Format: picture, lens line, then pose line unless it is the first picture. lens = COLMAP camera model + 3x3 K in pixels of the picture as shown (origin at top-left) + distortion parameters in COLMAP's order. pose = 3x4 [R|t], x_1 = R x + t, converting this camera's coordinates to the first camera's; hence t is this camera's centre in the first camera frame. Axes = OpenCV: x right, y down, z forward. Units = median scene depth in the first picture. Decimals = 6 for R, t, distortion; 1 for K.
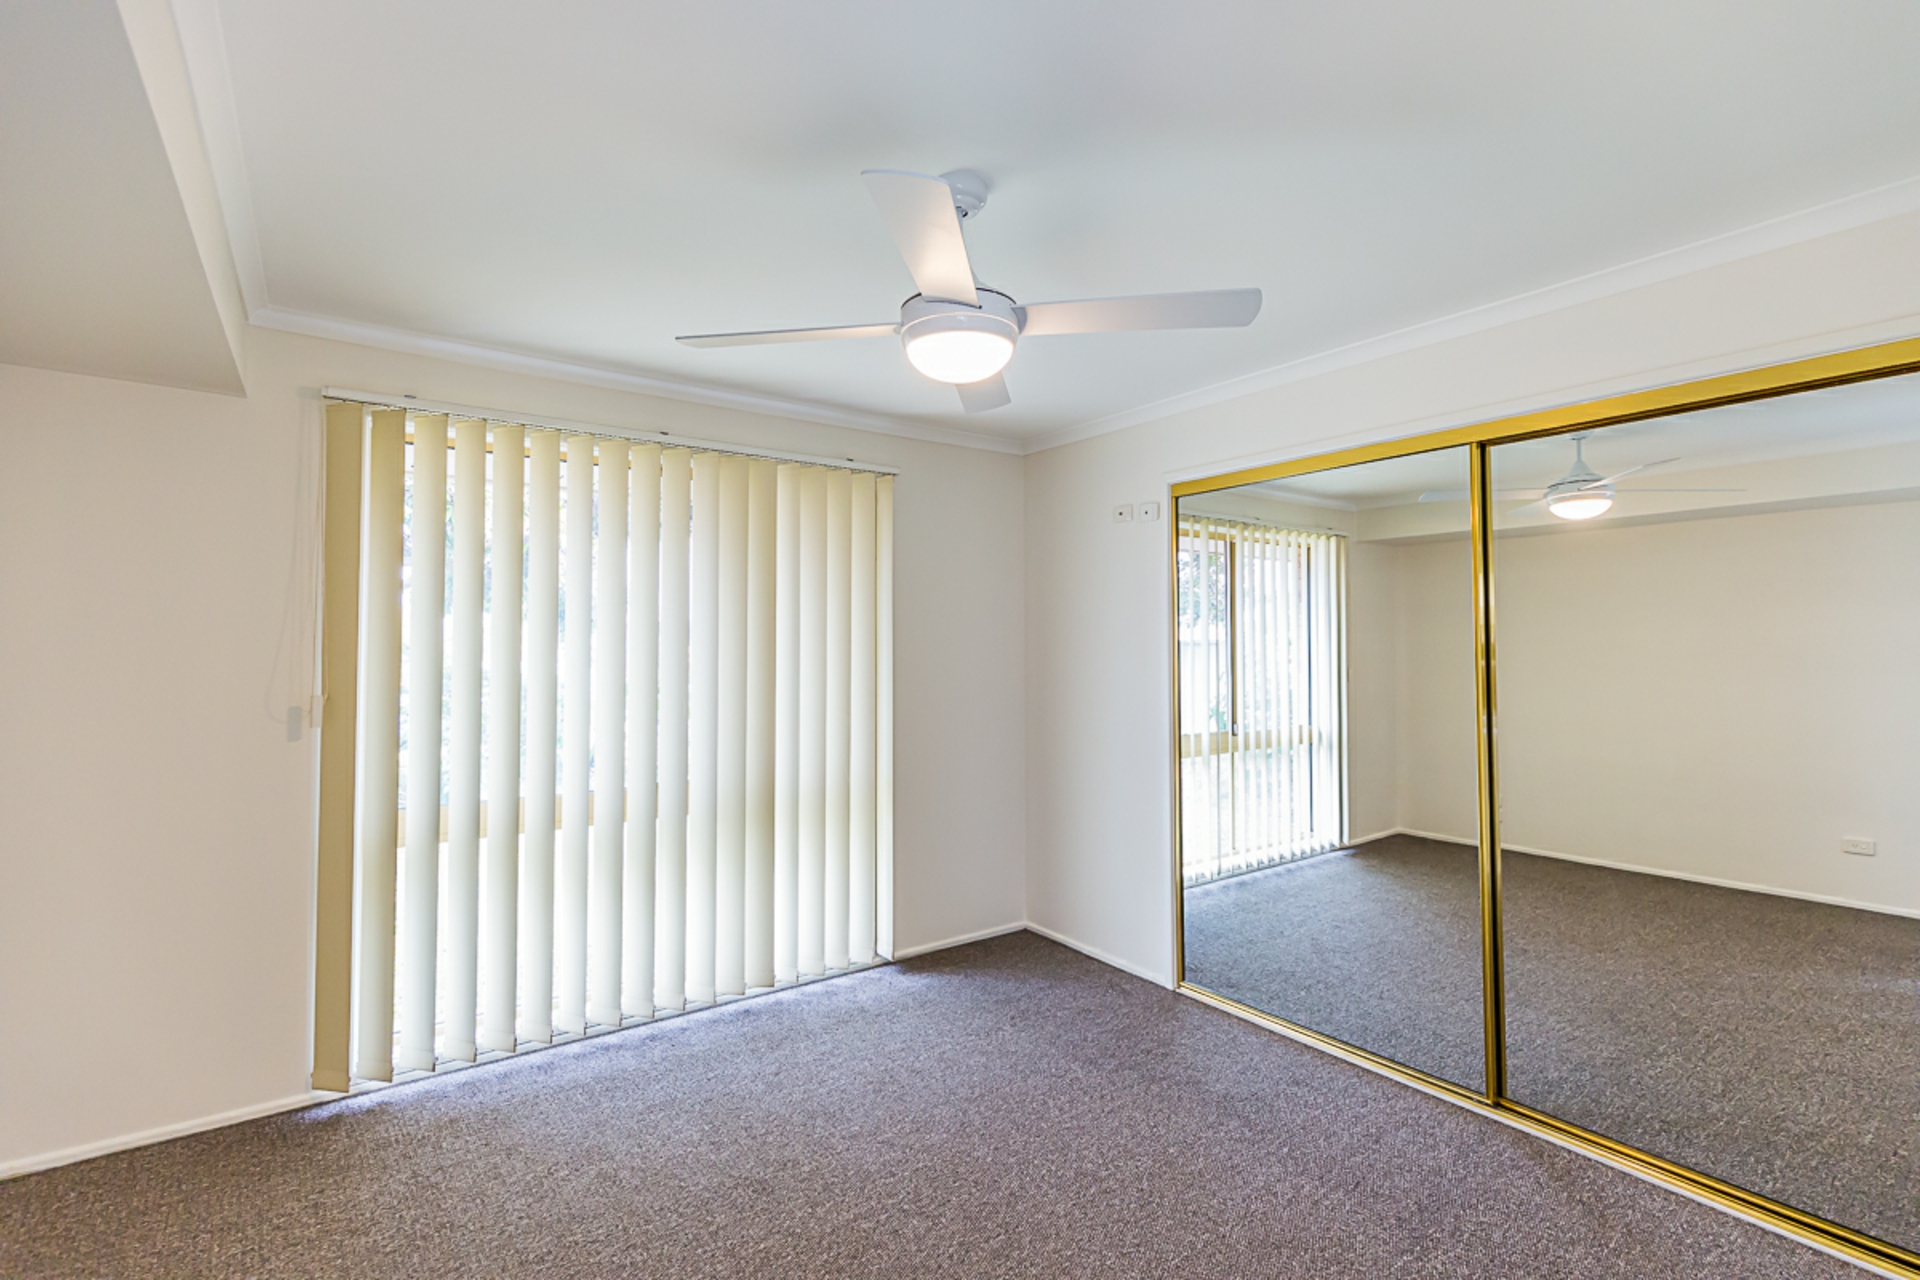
lens RADIAL K [[874.4, 0, 968.8], [0, 874.4, 635.5], [0, 0, 1]] dist [-0.009655, 0.000071]
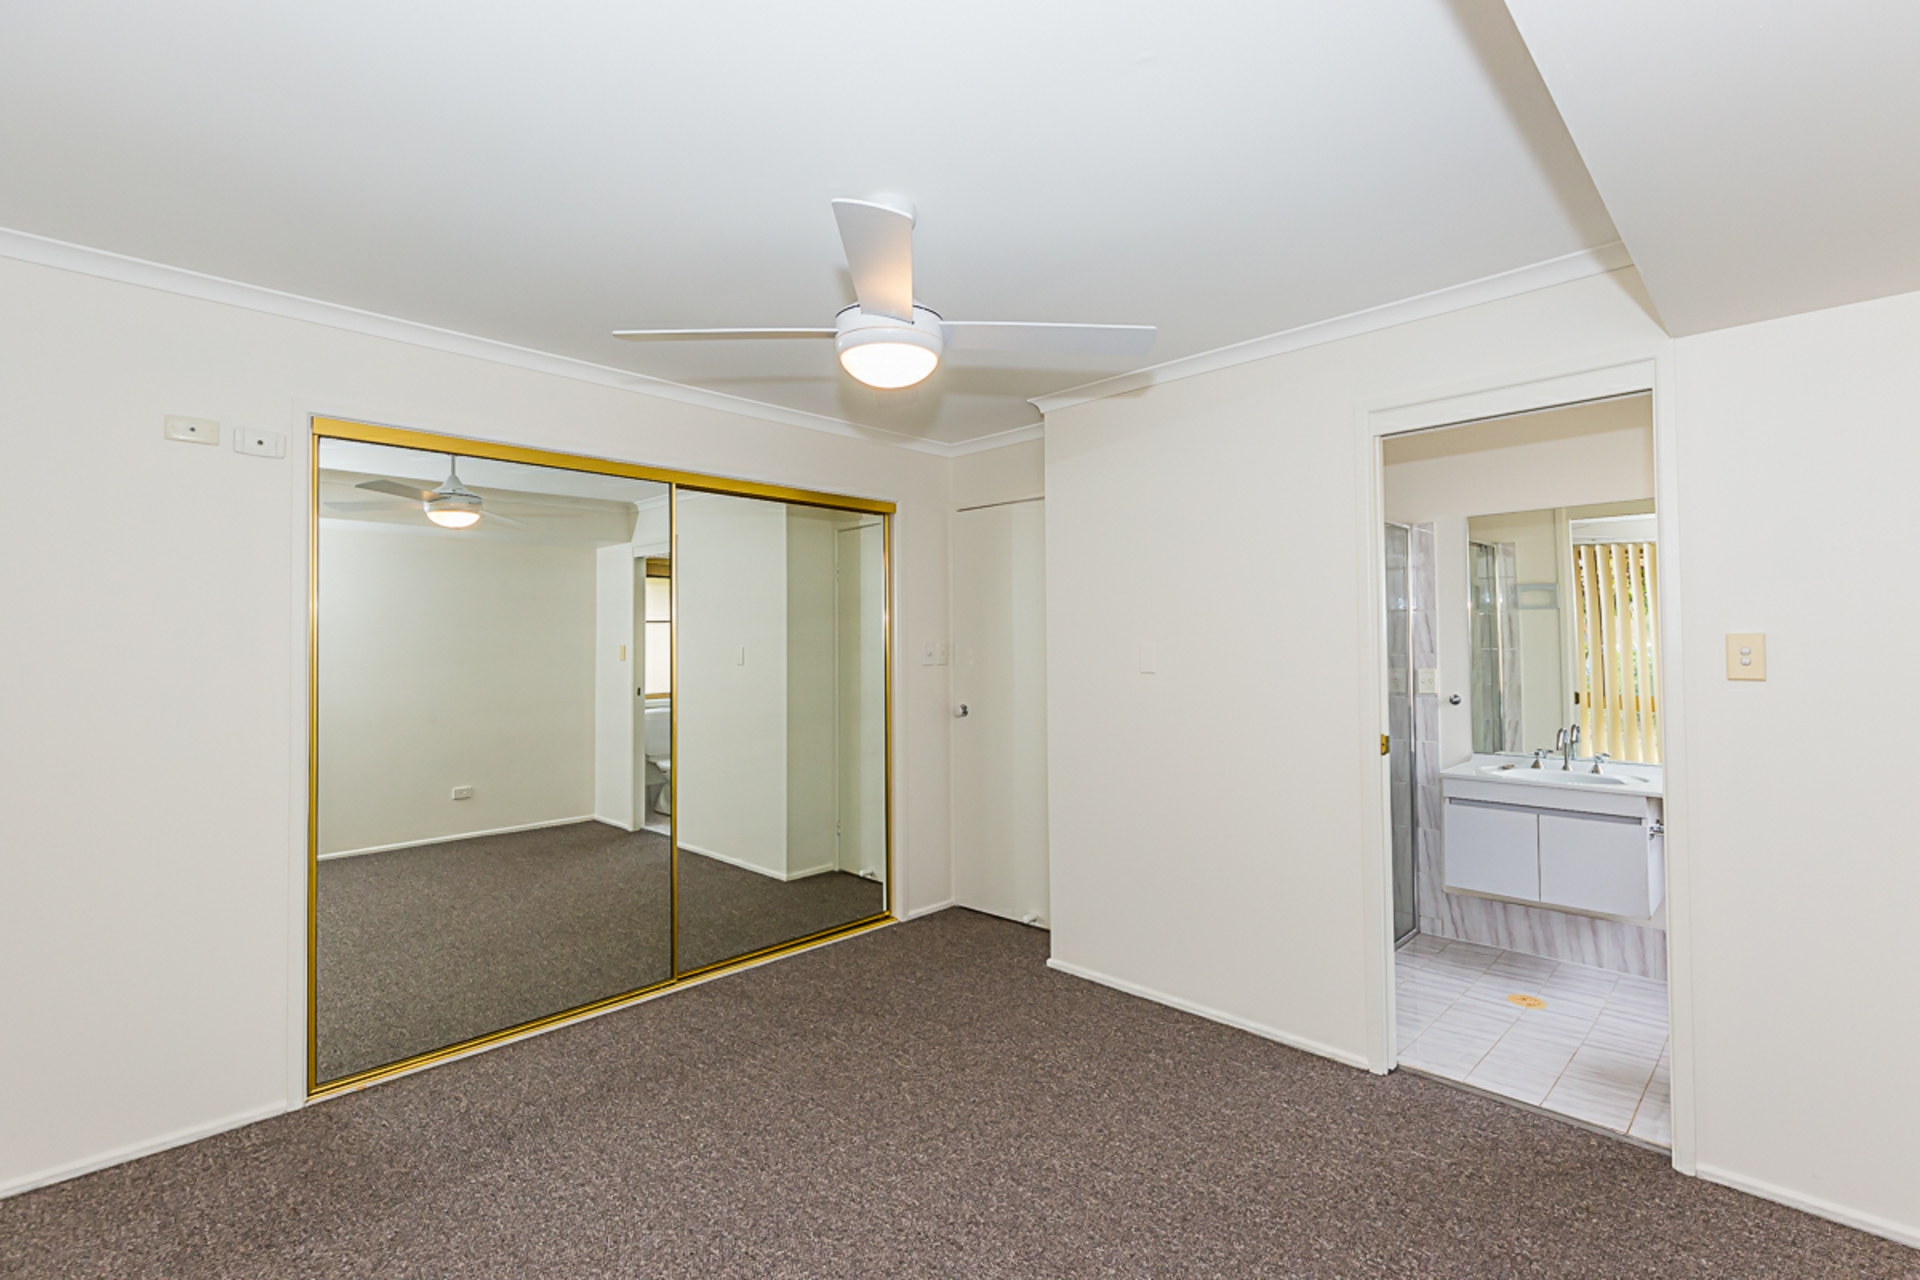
lens RADIAL K [[874.4, 0, 968.8], [0, 874.4, 635.5], [0, 0, 1]] dist [-0.009655, 0.000071]
pose [[-0.162459, 0.006218, 0.986696, -0.761185], [-0.000859, 0.999979, -0.006443, 0.018747], [-0.986715, -0.001895, -0.162450, 0.746488]]
